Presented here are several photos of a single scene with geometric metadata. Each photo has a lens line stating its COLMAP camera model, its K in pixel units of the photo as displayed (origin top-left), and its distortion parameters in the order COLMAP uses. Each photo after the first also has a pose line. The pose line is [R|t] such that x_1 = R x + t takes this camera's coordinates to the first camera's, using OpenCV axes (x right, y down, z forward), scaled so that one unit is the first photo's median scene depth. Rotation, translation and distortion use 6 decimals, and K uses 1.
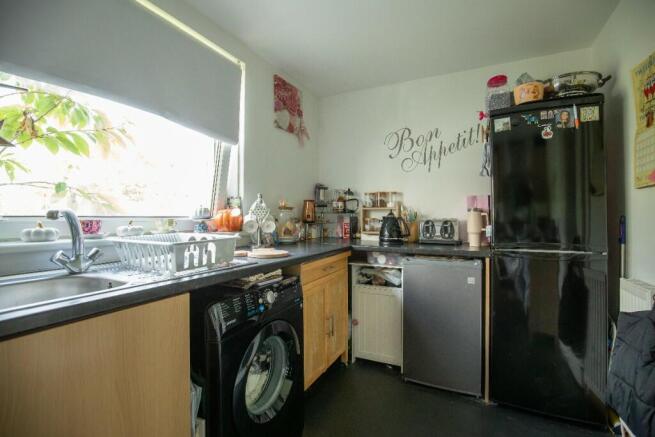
lens RADIAL K [[298.7, 0, 328.2], [0, 298.7, 215.7], [0, 0, 1]] dist [-0.034103, 0.001124]
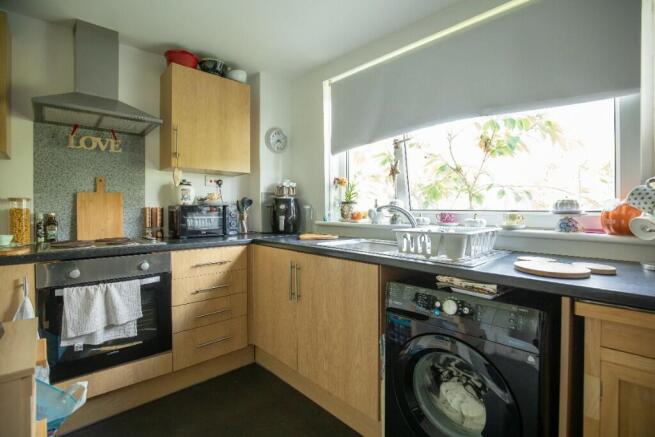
lens RADIAL K [[298.7, 0, 328.2], [0, 298.7, 215.7], [0, 0, 1]] dist [-0.034103, 0.001124]
pose [[-0.331249, 0.020862, -0.943313, 0.718839], [-0.000419, 0.999752, 0.022258, -0.001837], [0.943543, 0.007768, -0.331158, 0.973957]]
